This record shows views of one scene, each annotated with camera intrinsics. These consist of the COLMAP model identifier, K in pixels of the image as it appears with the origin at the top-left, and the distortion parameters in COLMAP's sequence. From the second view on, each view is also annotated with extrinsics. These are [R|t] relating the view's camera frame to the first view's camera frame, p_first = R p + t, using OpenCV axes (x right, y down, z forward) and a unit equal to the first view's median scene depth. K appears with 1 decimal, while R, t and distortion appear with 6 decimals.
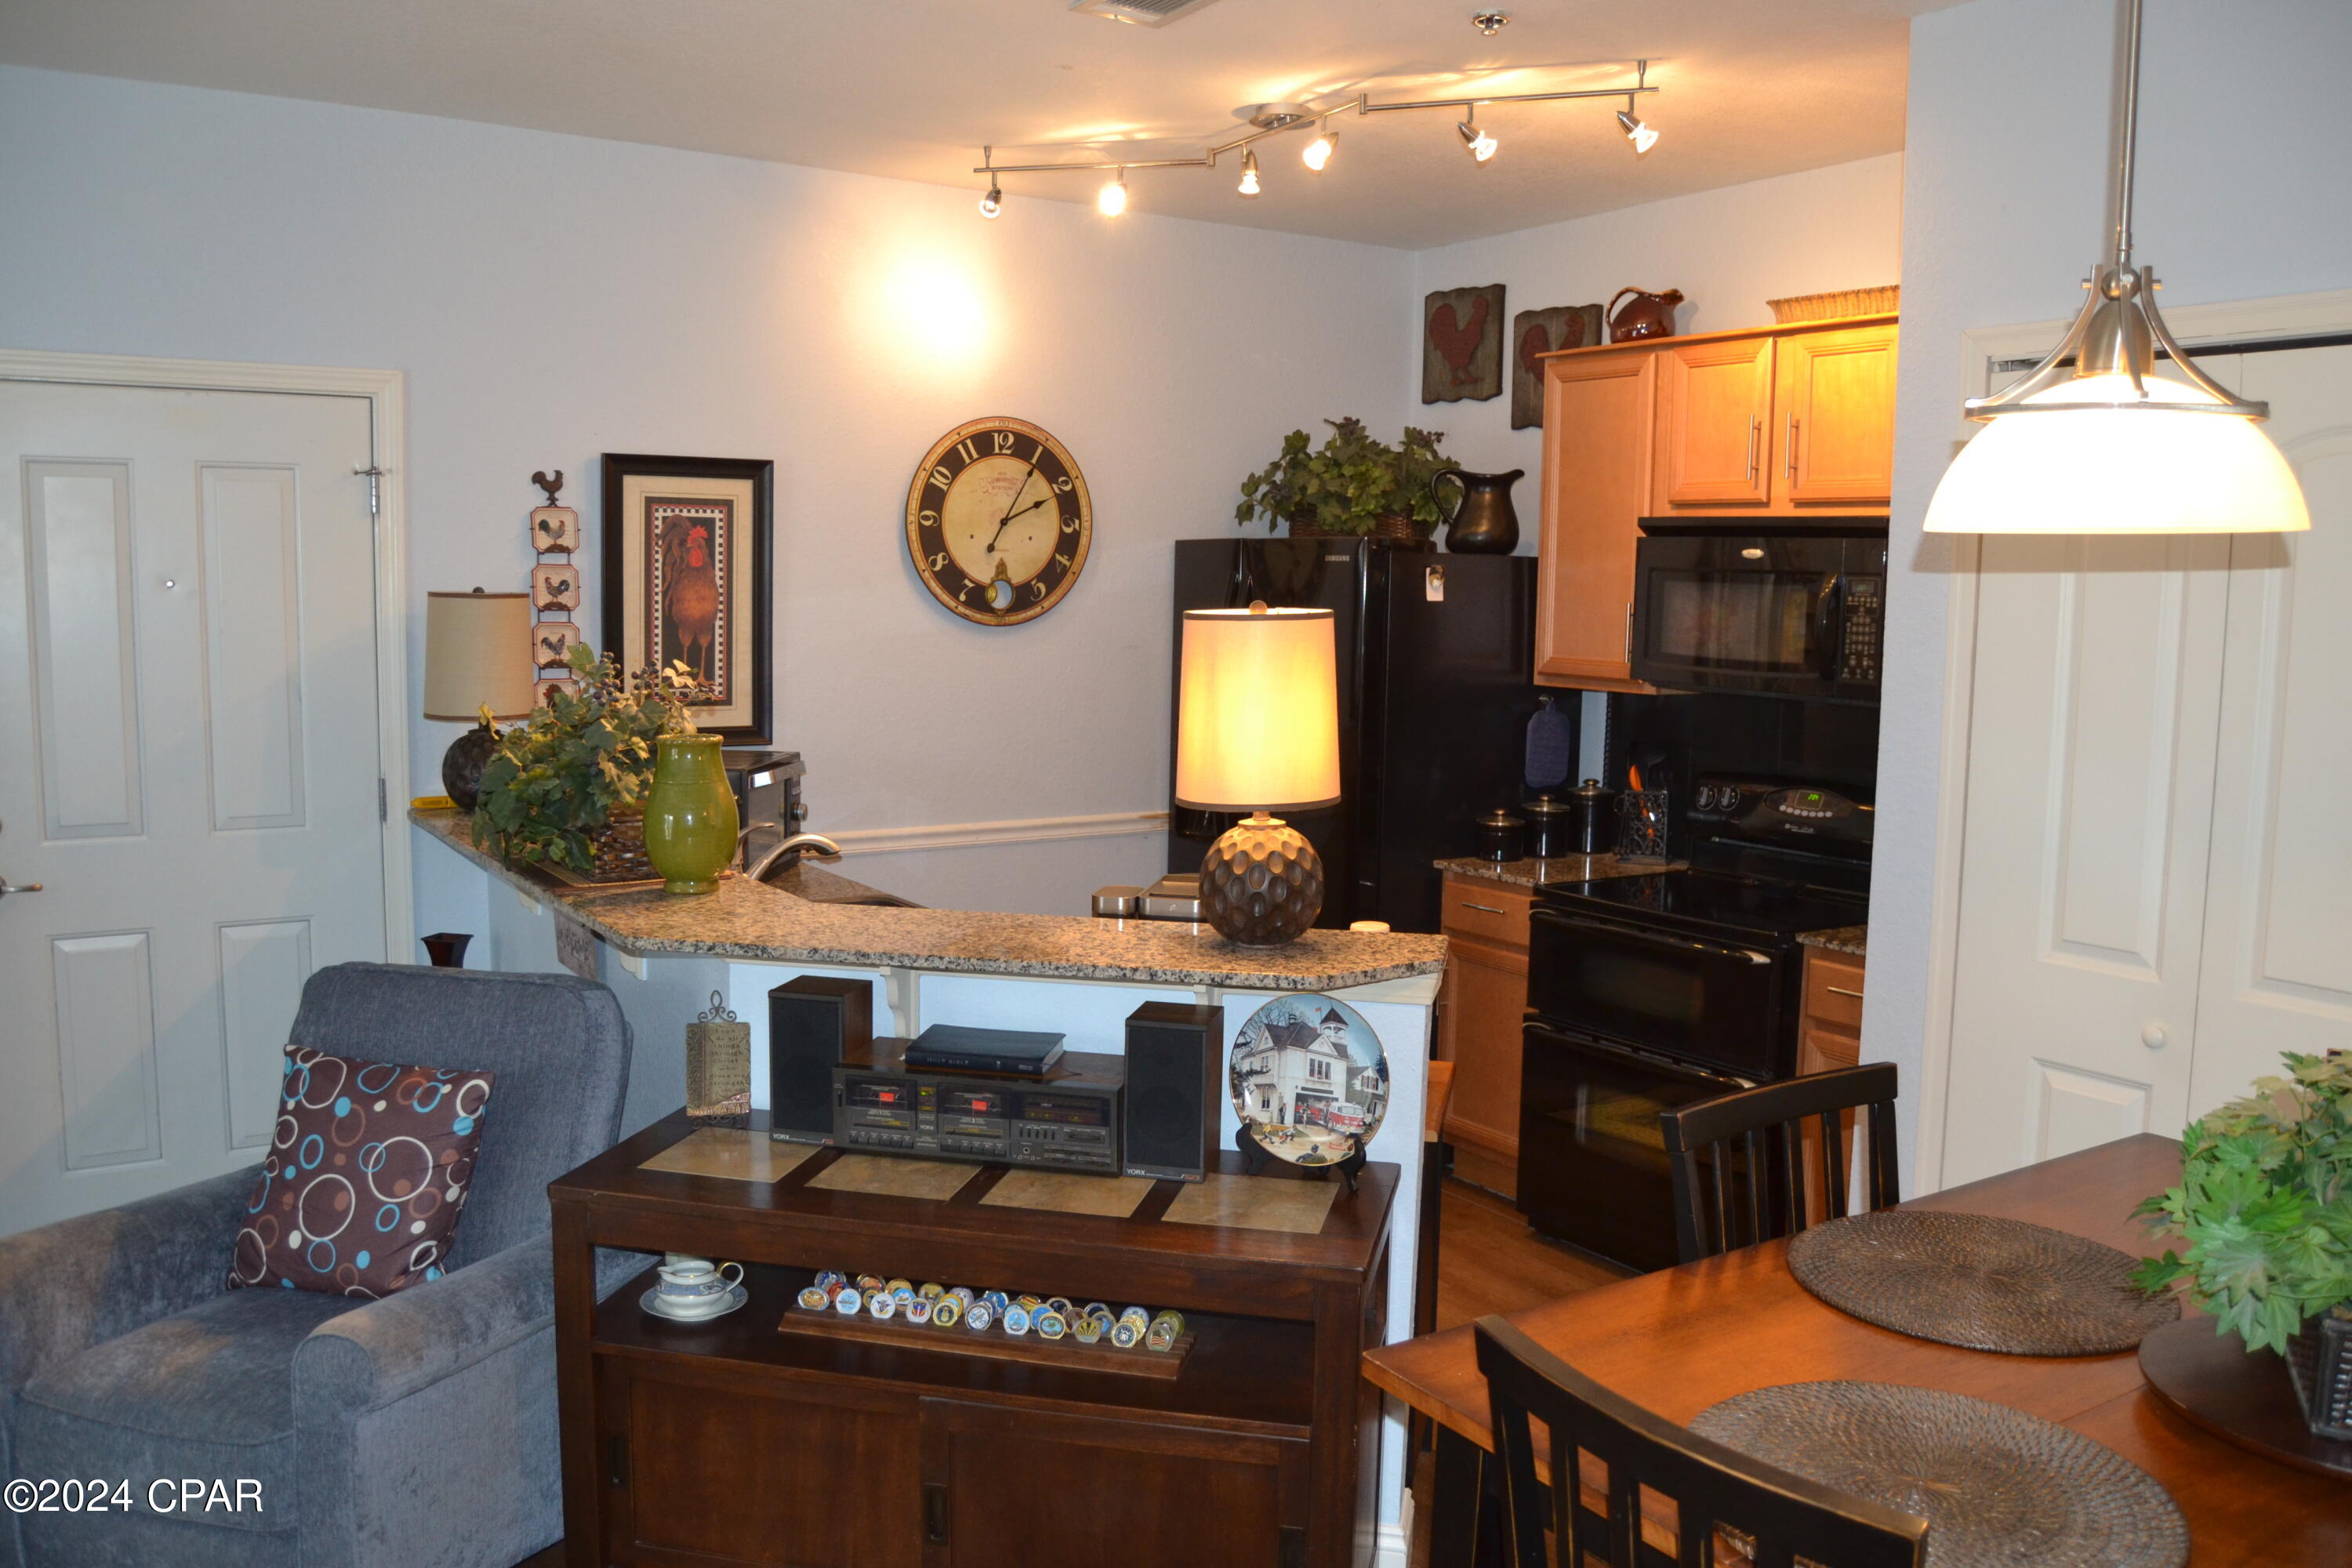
lens RADIAL K [[1871.2, 0, 1176.0], [0, 1871.2, 784.0], [0, 0, 1]] dist [-0.094268, 0.038313]
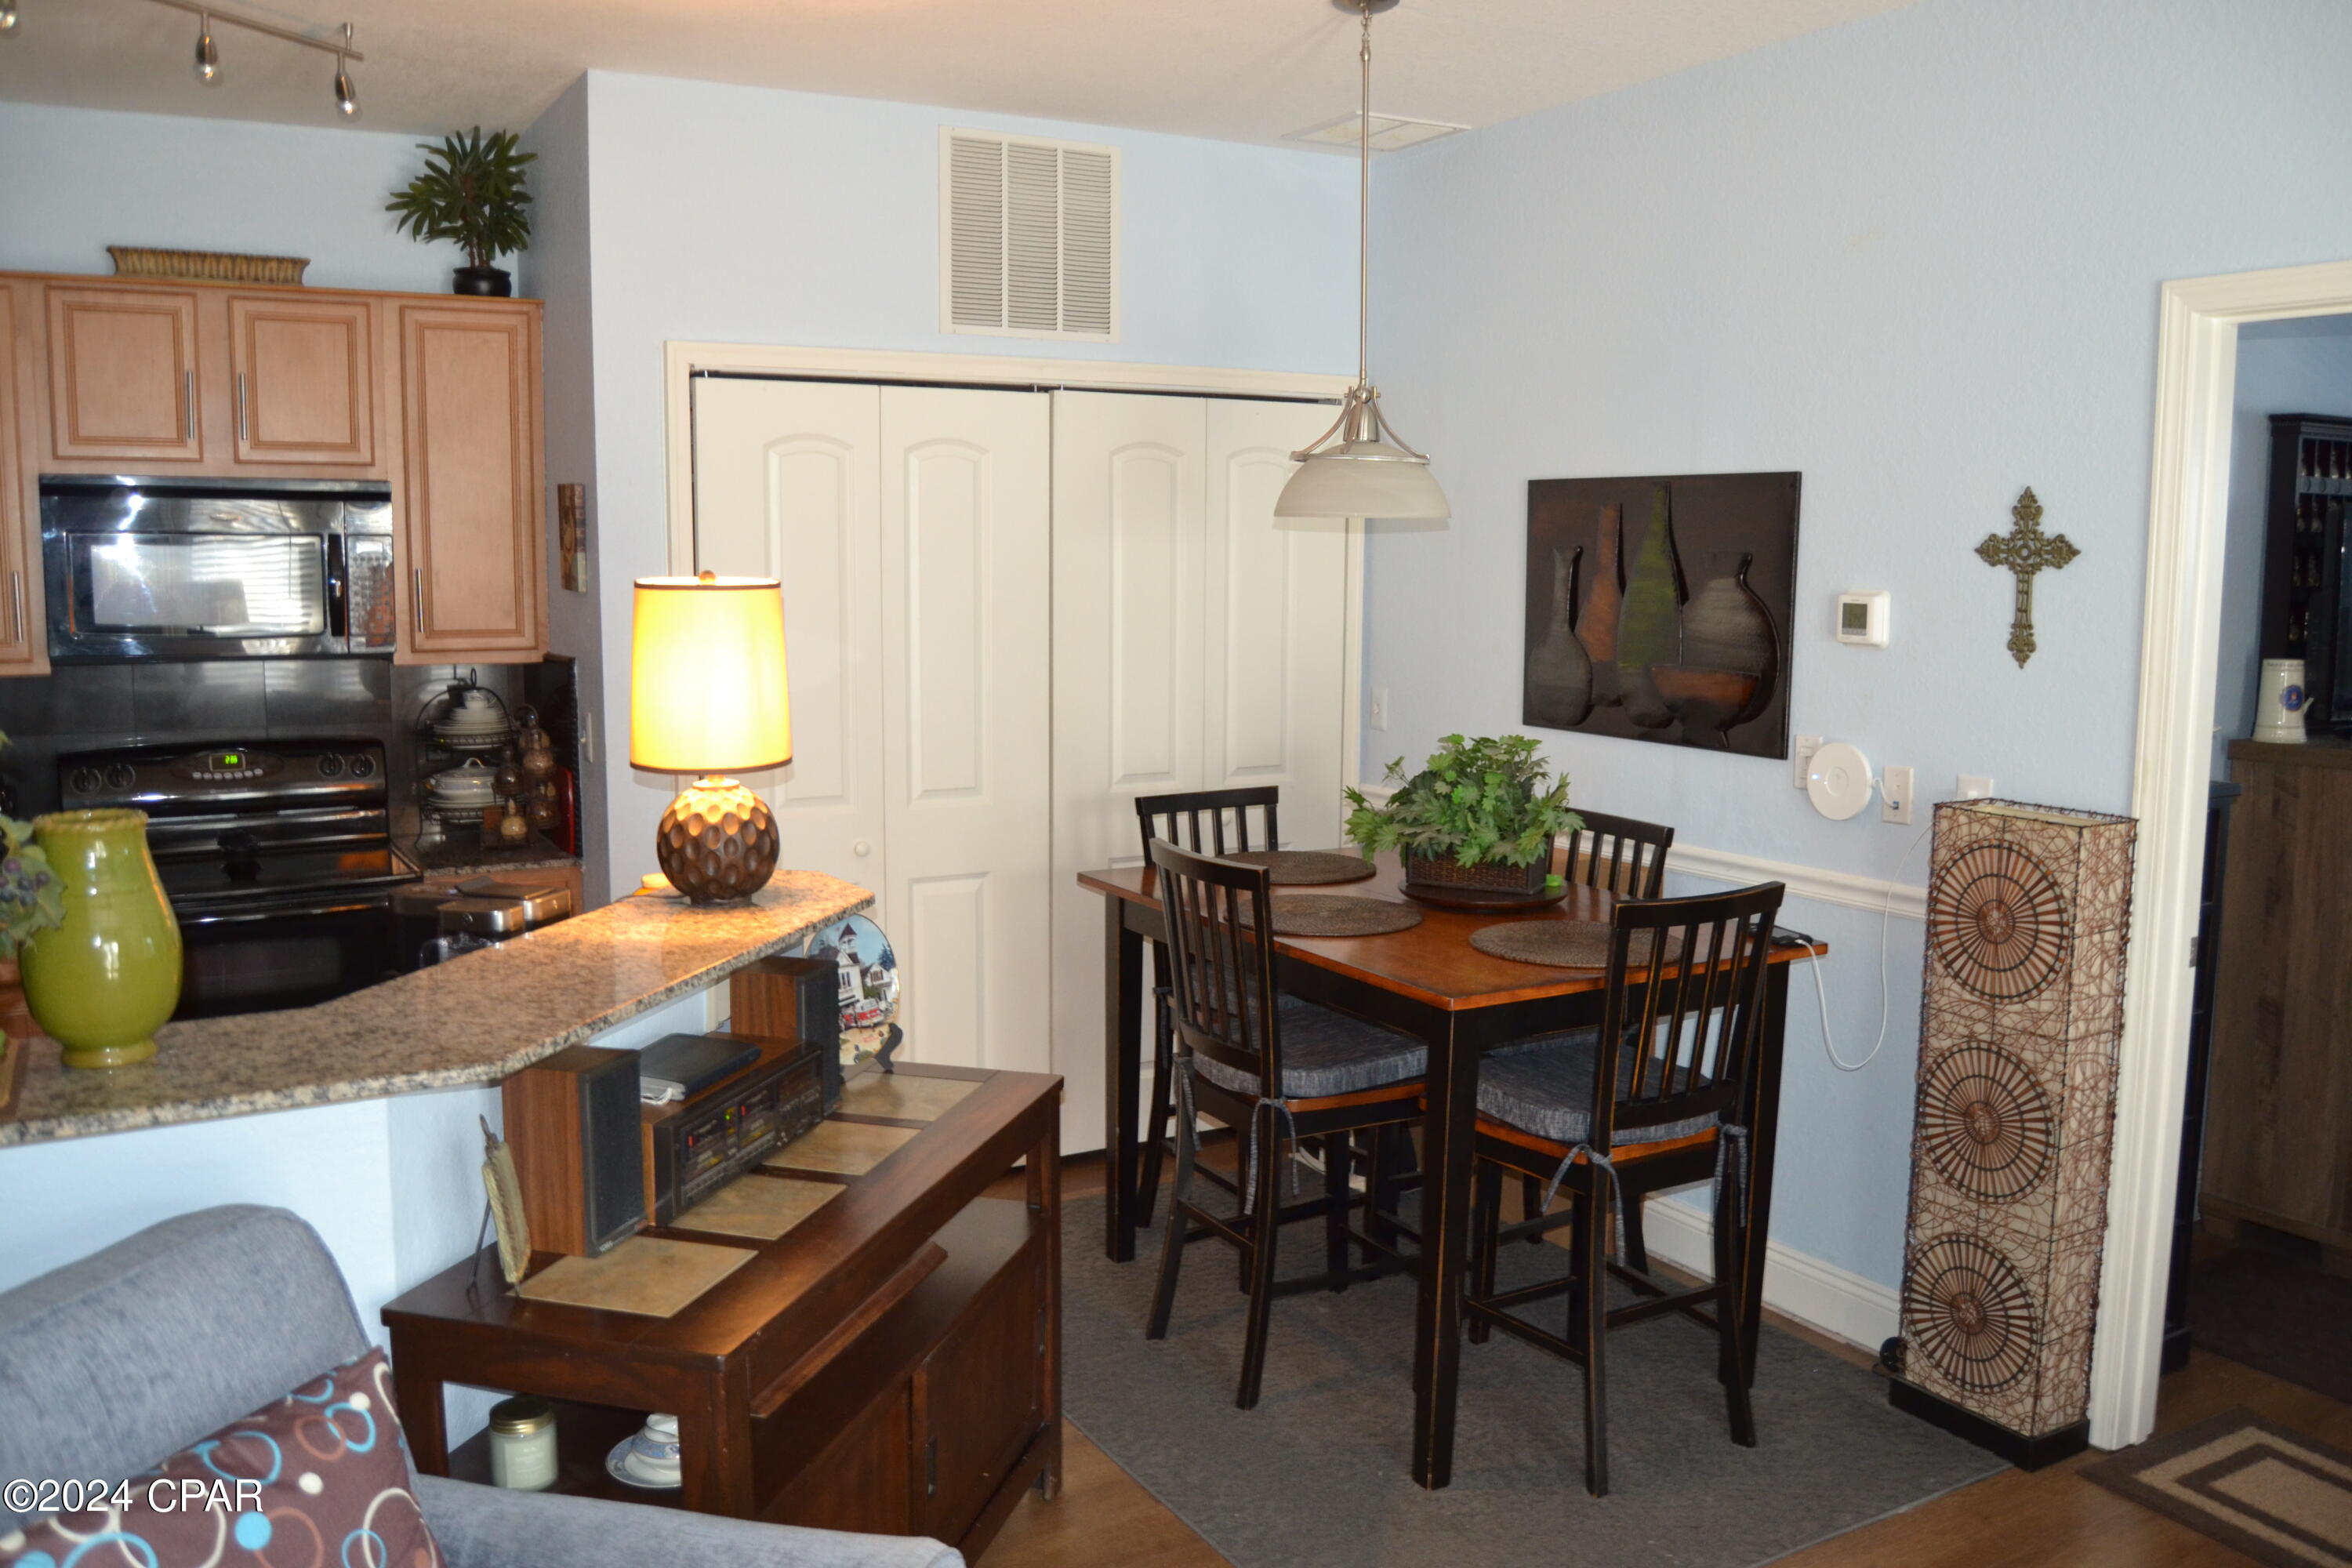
lens RADIAL K [[1871.2, 0, 1176.0], [0, 1871.2, 784.0], [0, 0, 1]] dist [-0.094268, 0.038313]
pose [[0.047414, -0.138346, 0.989248, -0.666357], [0.107332, 0.985334, 0.132655, -0.060893], [-0.993092, 0.099889, 0.061568, 0.471439]]
